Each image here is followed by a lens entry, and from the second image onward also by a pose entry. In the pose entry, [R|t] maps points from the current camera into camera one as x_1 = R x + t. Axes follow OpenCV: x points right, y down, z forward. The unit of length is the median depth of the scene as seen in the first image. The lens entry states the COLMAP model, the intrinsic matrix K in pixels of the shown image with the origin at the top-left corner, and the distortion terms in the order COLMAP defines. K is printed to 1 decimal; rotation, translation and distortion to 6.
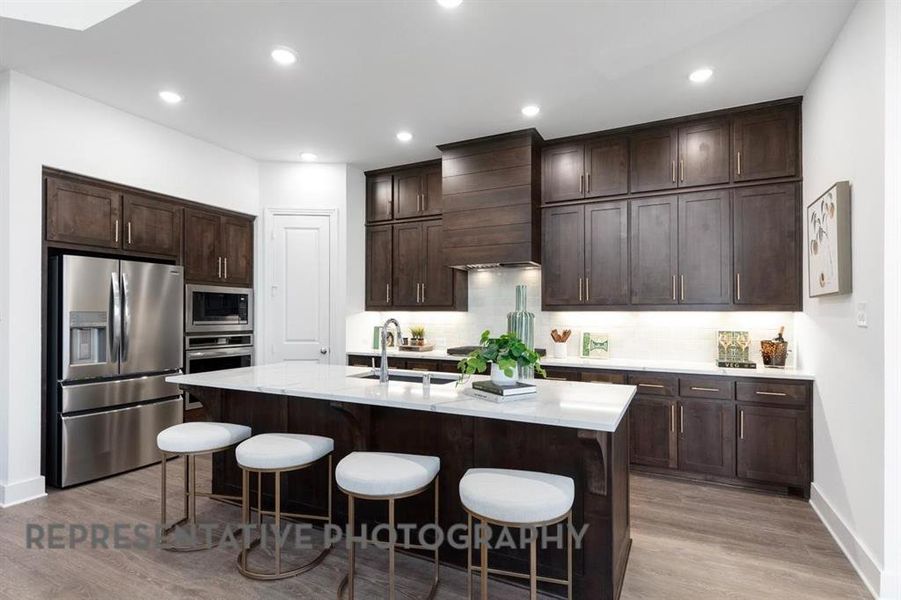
lens RADIAL K [[464.1, 0, 427.3], [0, 464.1, 308.9], [0, 0, 1]] dist [0.002203, 0.000281]
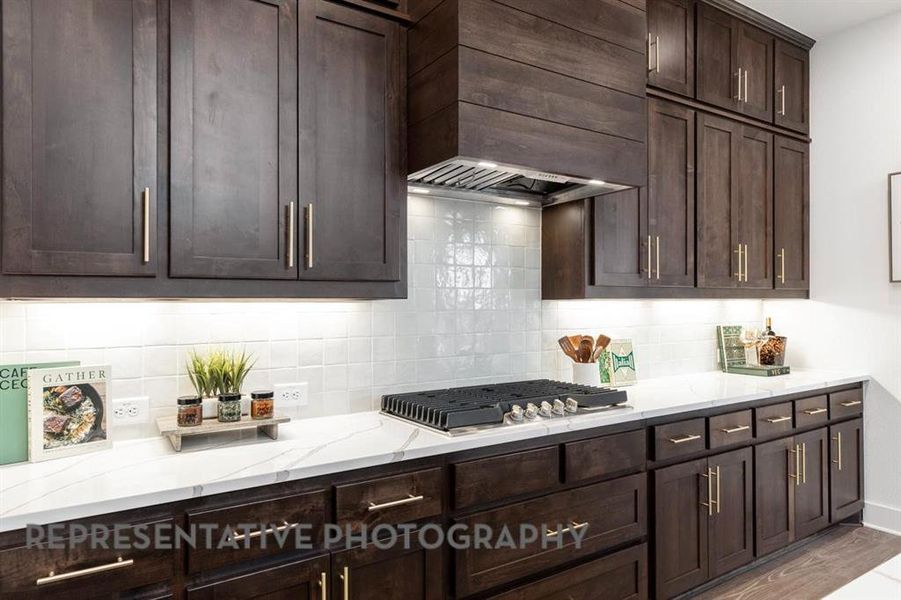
lens RADIAL K [[560.7, 0, 450.5], [0, 560.7, 300.0], [0, 0, 1]] dist [0.000123, -0.000904]
pose [[0.483194, -0.002579, 0.875510, -0.325020], [-0.003096, 0.999984, 0.004655, 0.003131], [-0.875508, -0.004960, 0.483178, 0.882034]]
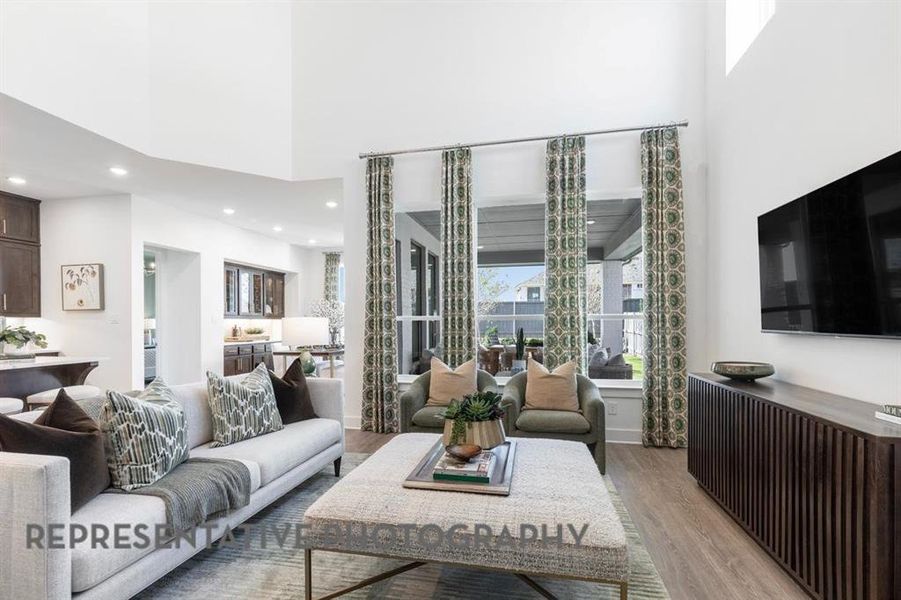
lens RADIAL K [[398.7, 0, 455.7], [0, 398.7, 324.6], [0, 0, 1]] dist [0.003351, 0.000429]
pose [[-0.296752, -0.006455, 0.954933, -1.004981], [-0.004909, 0.999974, 0.005234, 0.016027], [-0.954942, -0.003135, -0.296776, -0.093682]]
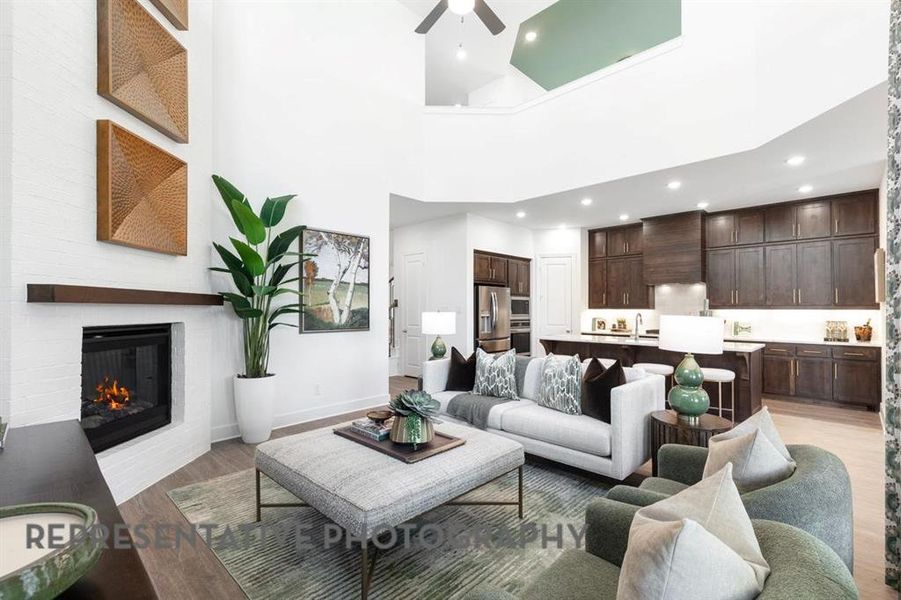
lens RADIAL K [[407.5, 0, 435.1], [0, 407.5, 305.9], [0, 0, 1]] dist [-0.002042, -0.000627]
pose [[0.957289, -0.002672, -0.289120, -0.309928], [0.002578, 0.999996, -0.000707, -0.009850], [0.289121, -0.000068, 0.957293, -0.822489]]
